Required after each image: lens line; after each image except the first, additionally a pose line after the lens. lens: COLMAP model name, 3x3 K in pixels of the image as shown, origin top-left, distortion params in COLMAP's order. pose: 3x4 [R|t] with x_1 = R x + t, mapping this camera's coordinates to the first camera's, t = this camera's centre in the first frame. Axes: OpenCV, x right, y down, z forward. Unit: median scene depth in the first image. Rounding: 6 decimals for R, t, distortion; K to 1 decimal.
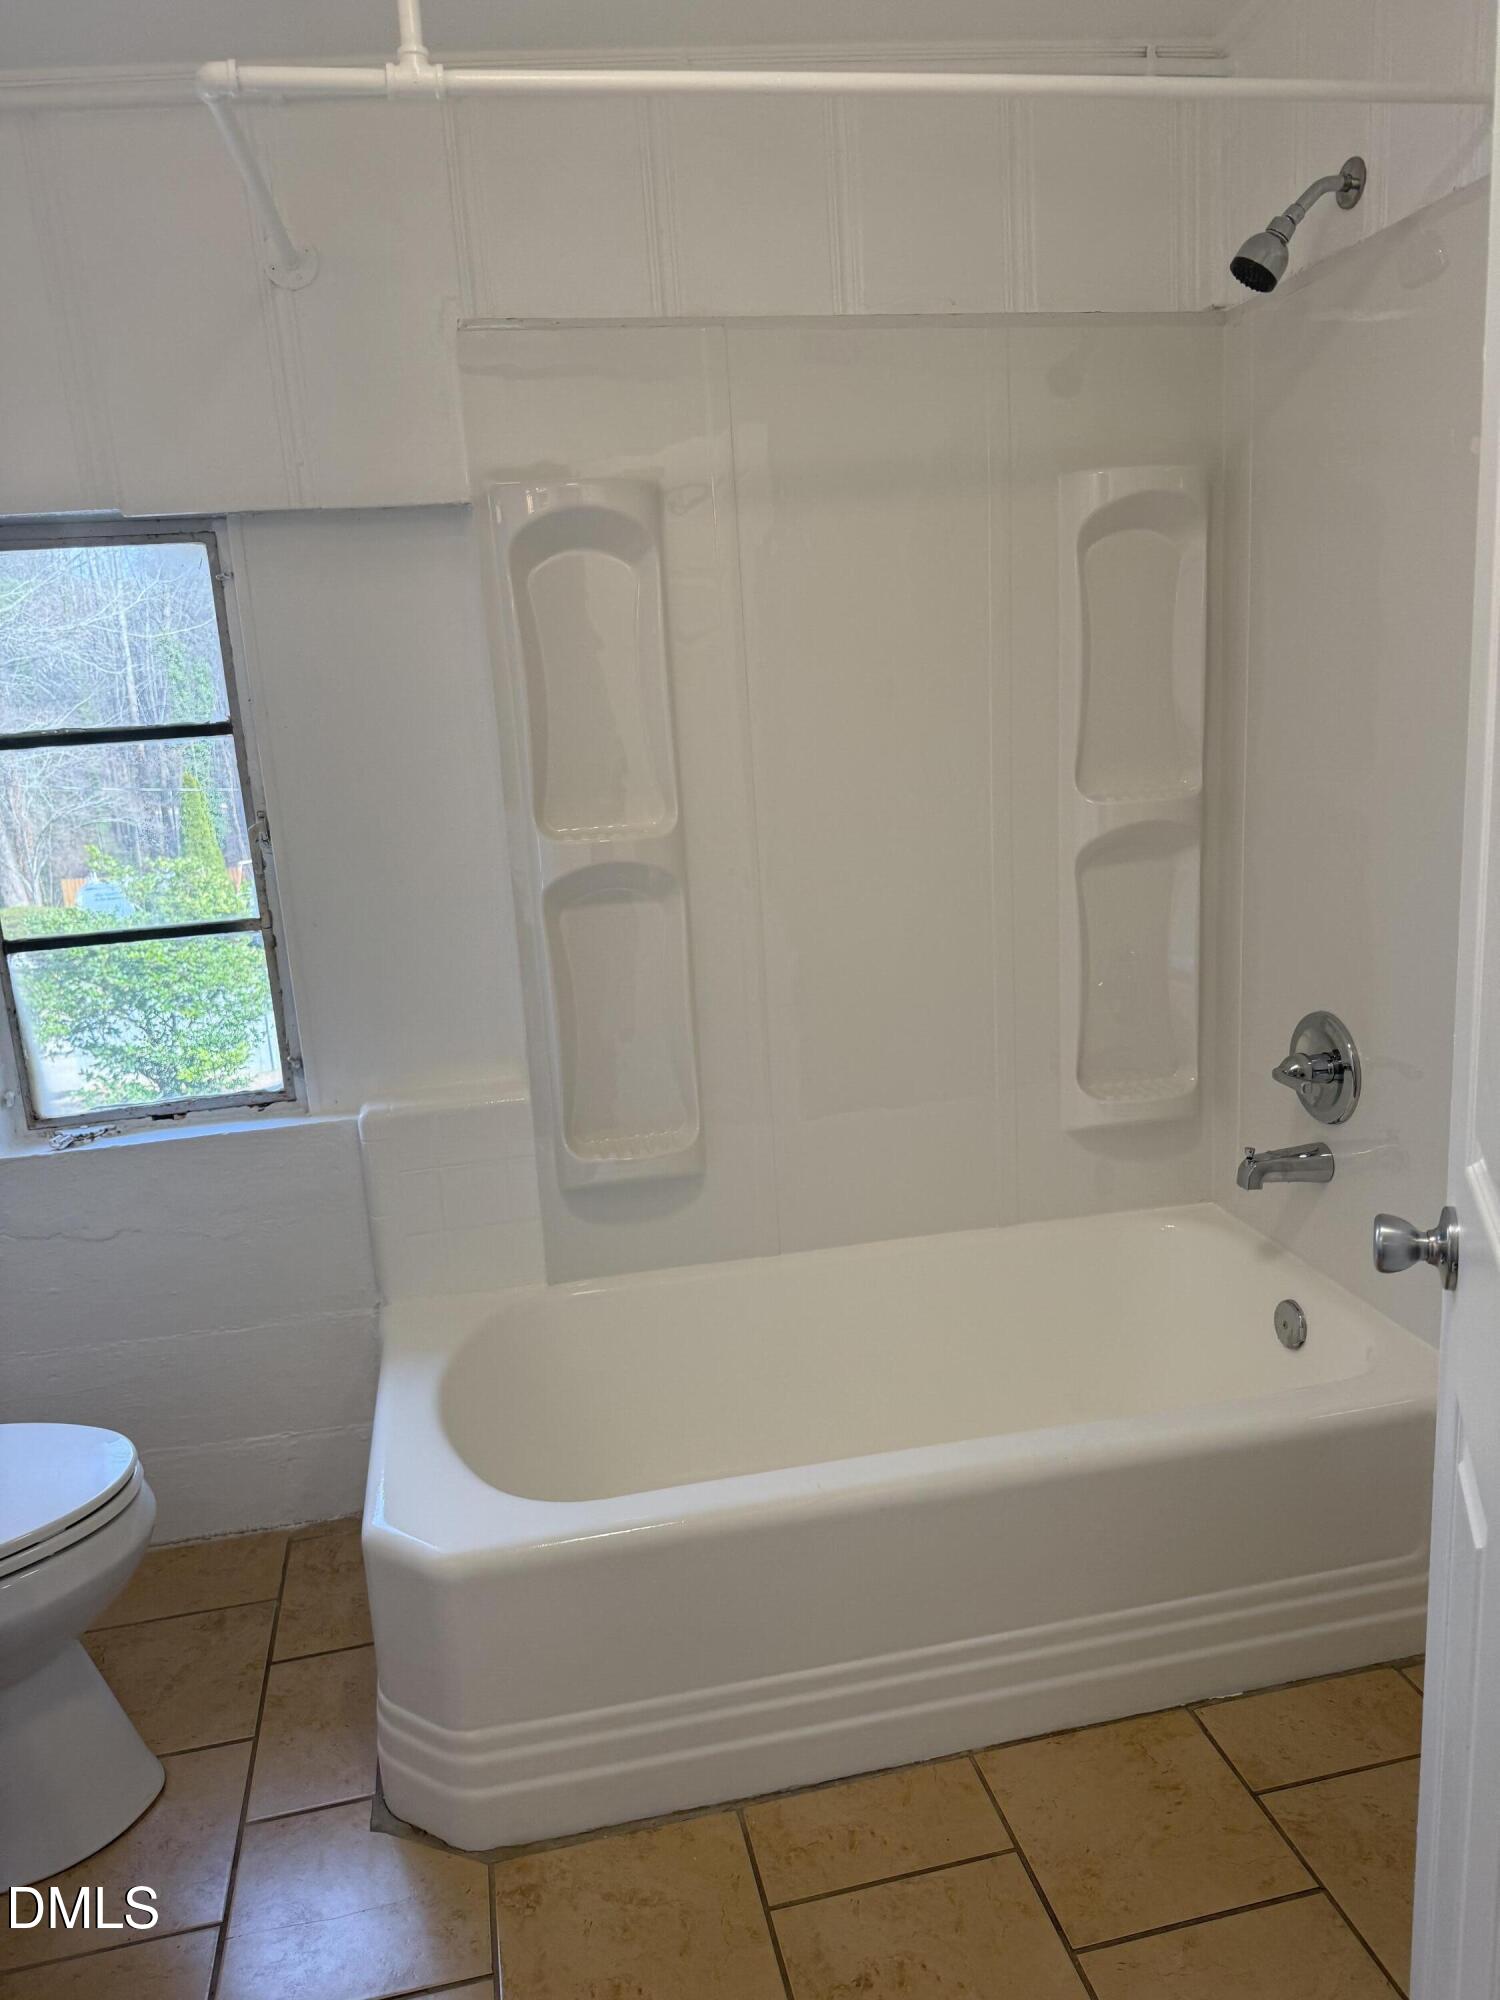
lens RADIAL K [[1440.5, 0, 750.8], [0, 1440.5, 993.1], [0, 0, 1]] dist [0.007401, -0.004278]
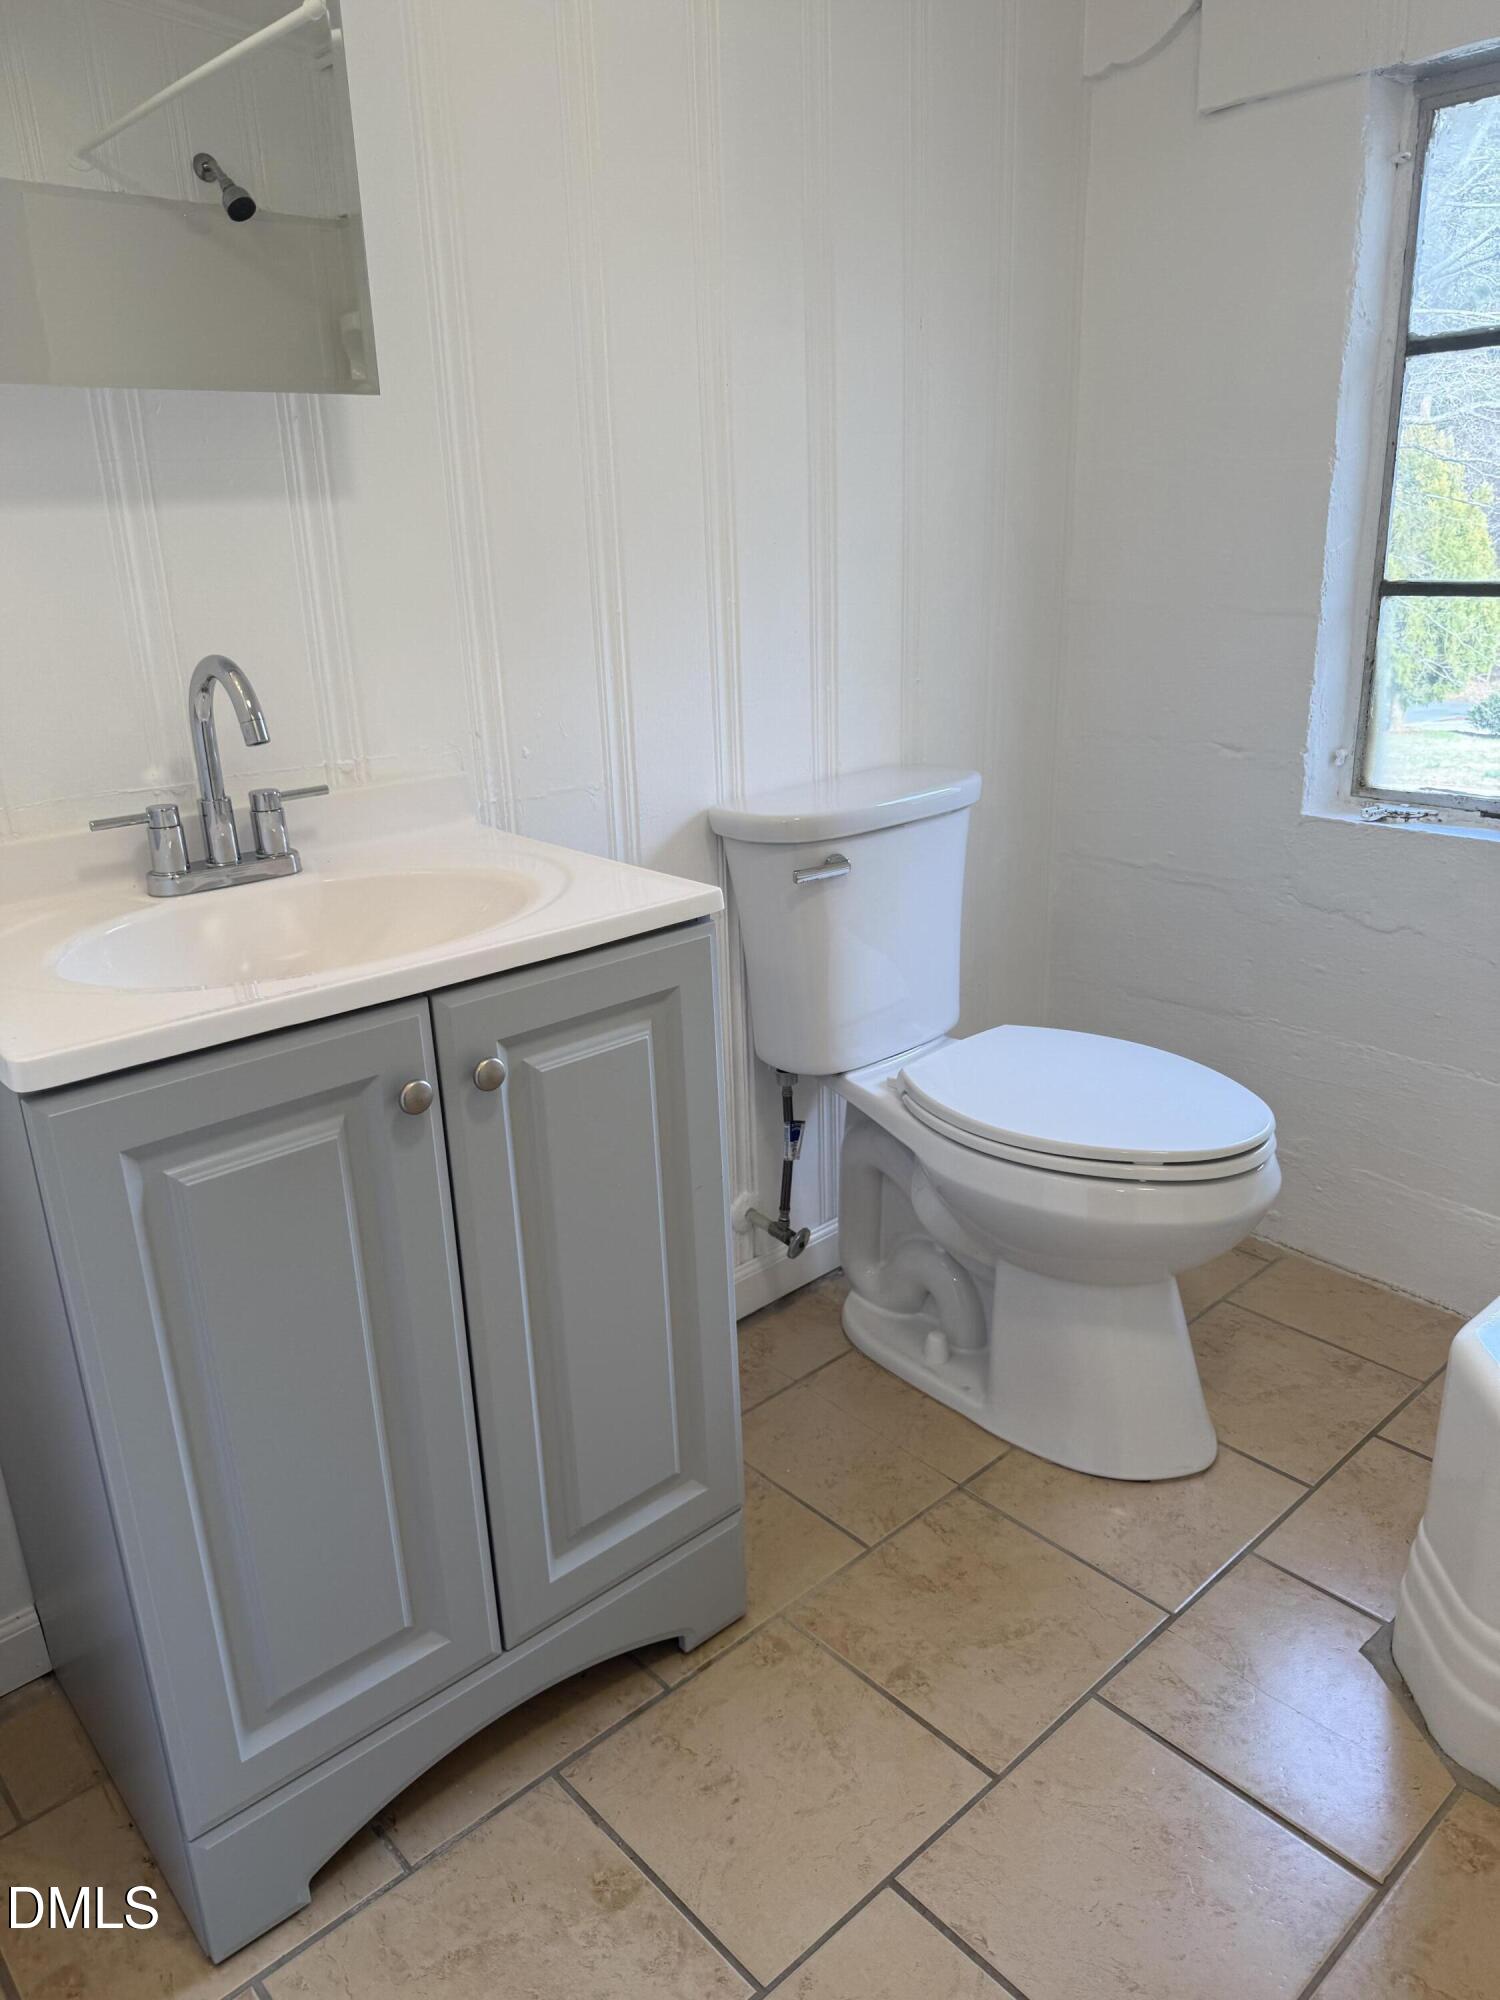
lens RADIAL K [[1440.5, 0, 750.8], [0, 1440.5, 993.1], [0, 0, 1]] dist [0.007401, -0.004278]
pose [[0.491715, 0.314423, -0.812006, 0.115051], [-0.187475, 0.948888, 0.253900, 0.060299], [0.850335, 0.027384, 0.525529, 0.218824]]
